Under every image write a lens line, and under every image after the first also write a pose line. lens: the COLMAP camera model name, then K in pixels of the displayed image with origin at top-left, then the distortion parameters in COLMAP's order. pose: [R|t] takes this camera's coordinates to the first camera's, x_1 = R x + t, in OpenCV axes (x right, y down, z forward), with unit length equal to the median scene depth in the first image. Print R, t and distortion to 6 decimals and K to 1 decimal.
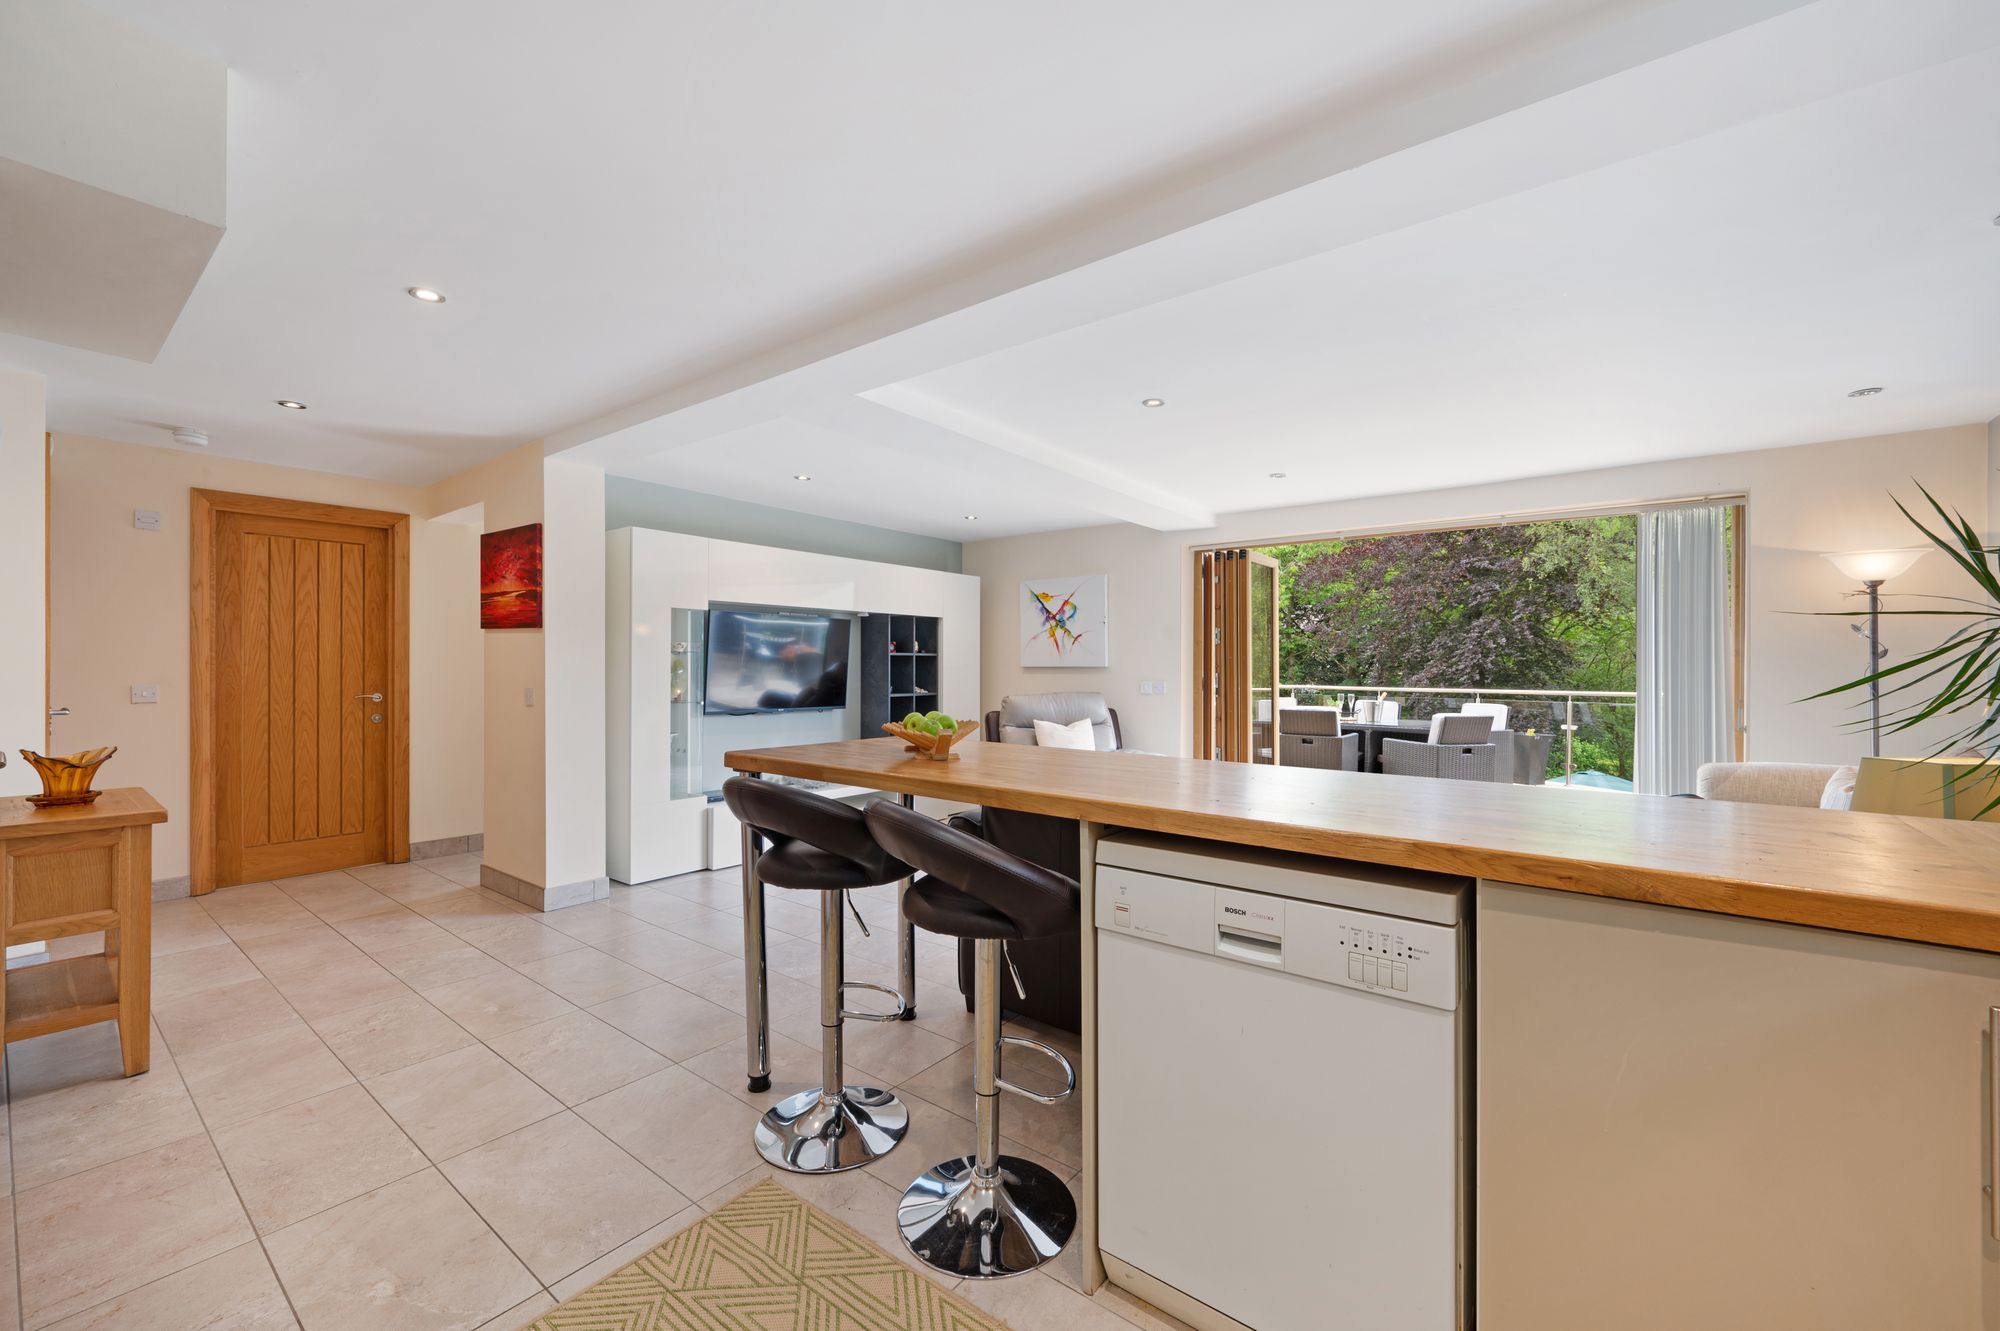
lens RADIAL K [[794.3, 0, 1007.0], [0, 794.3, 663.6], [0, 0, 1]] dist [-0.000132, 0.000200]
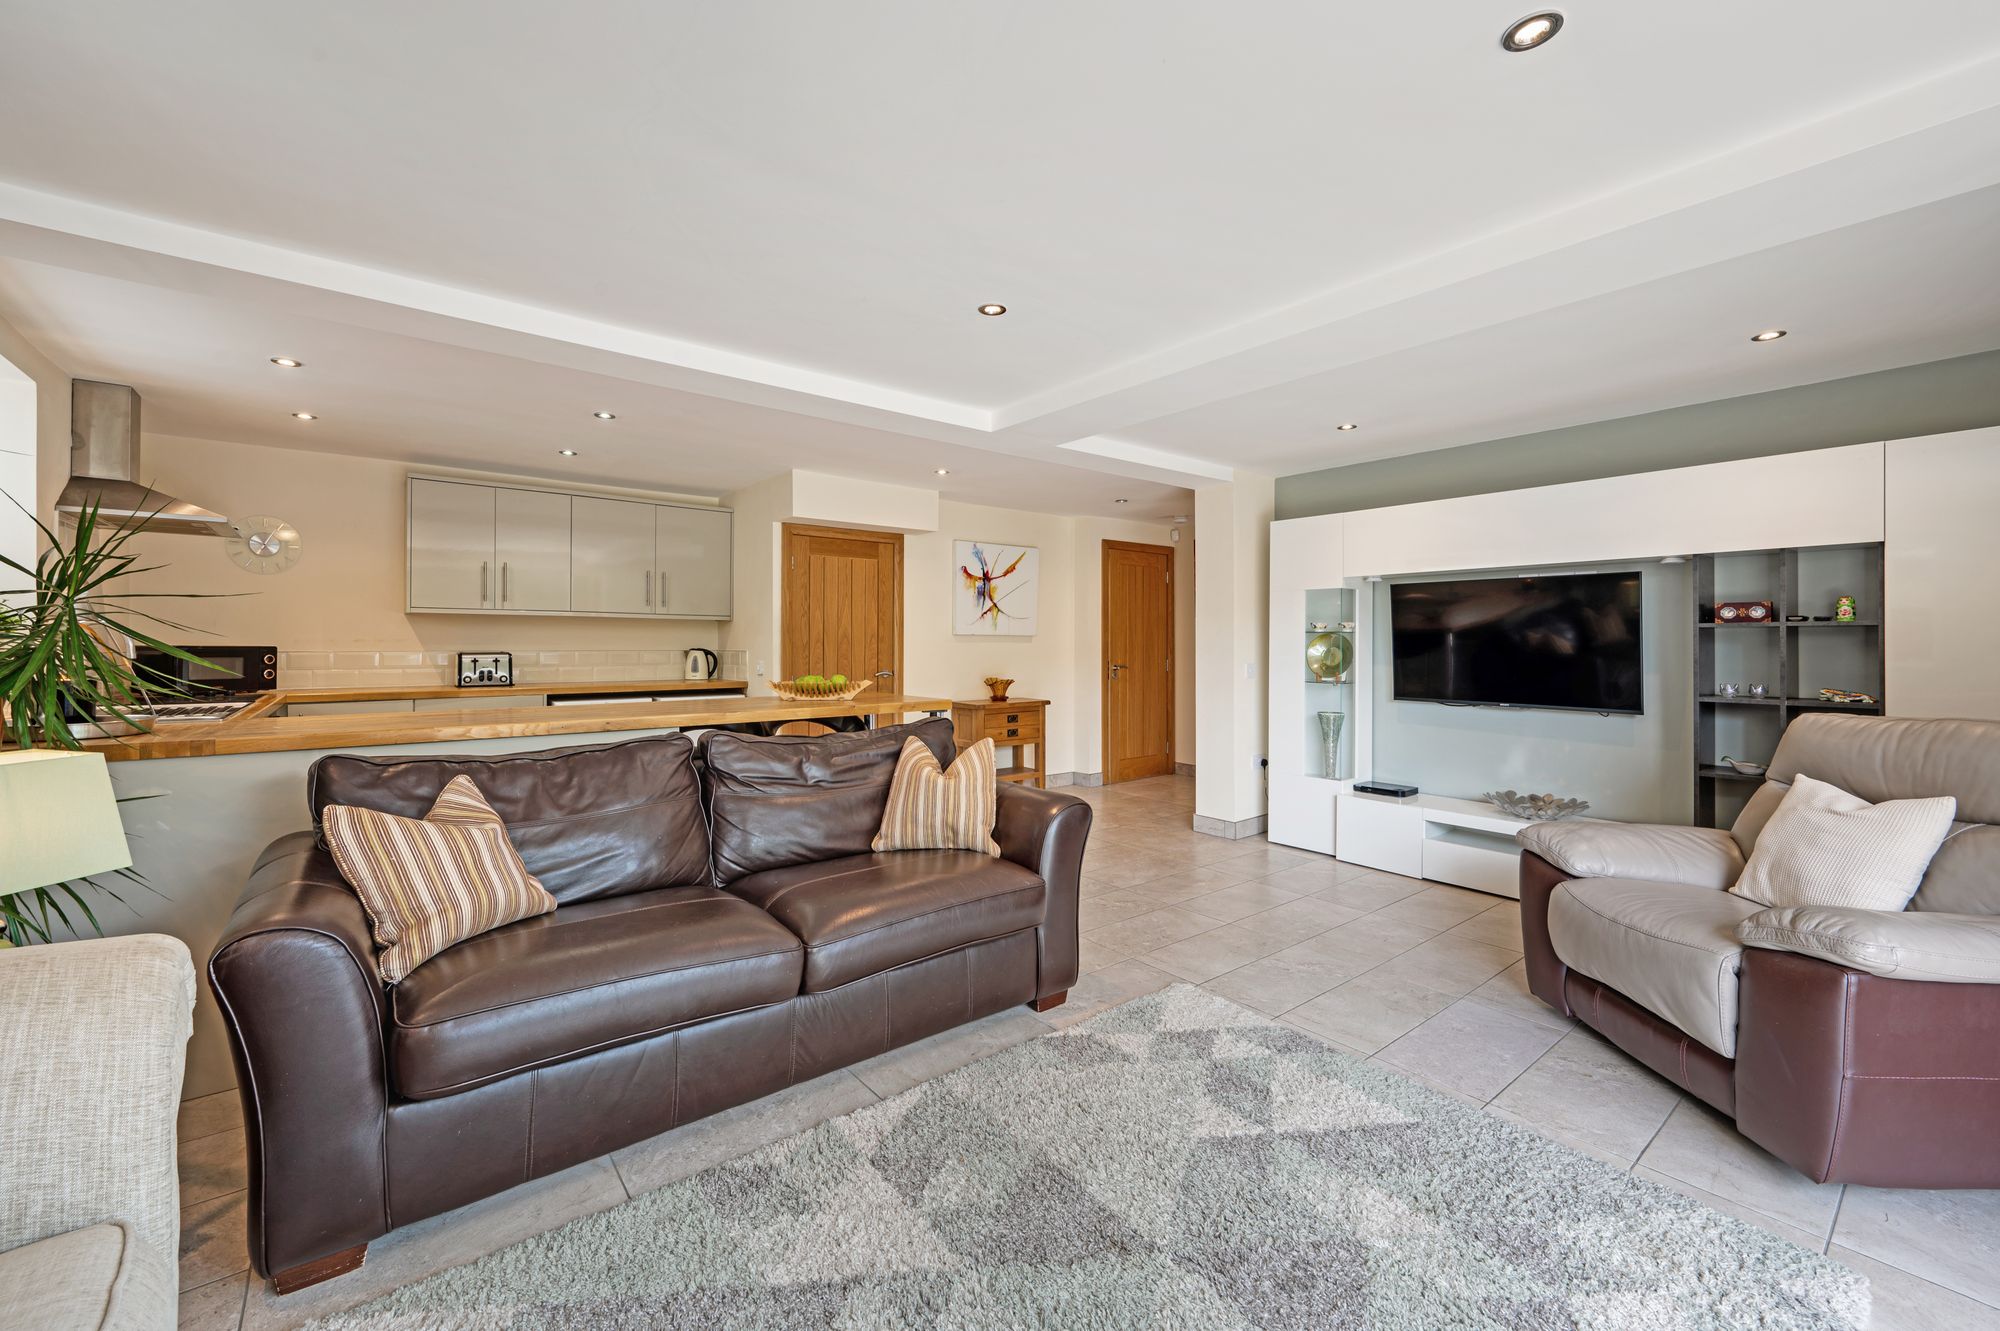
lens RADIAL K [[789.3, 0, 1003.0], [0, 789.3, 657.7], [0, 0, 1]] dist [-0.000459, -0.000098]
pose [[-0.237906, 0.013290, -0.971197, 0.941608], [0.000747, 0.999909, 0.013500, 0.006729], [0.971288, 0.002486, -0.237894, 1.203246]]
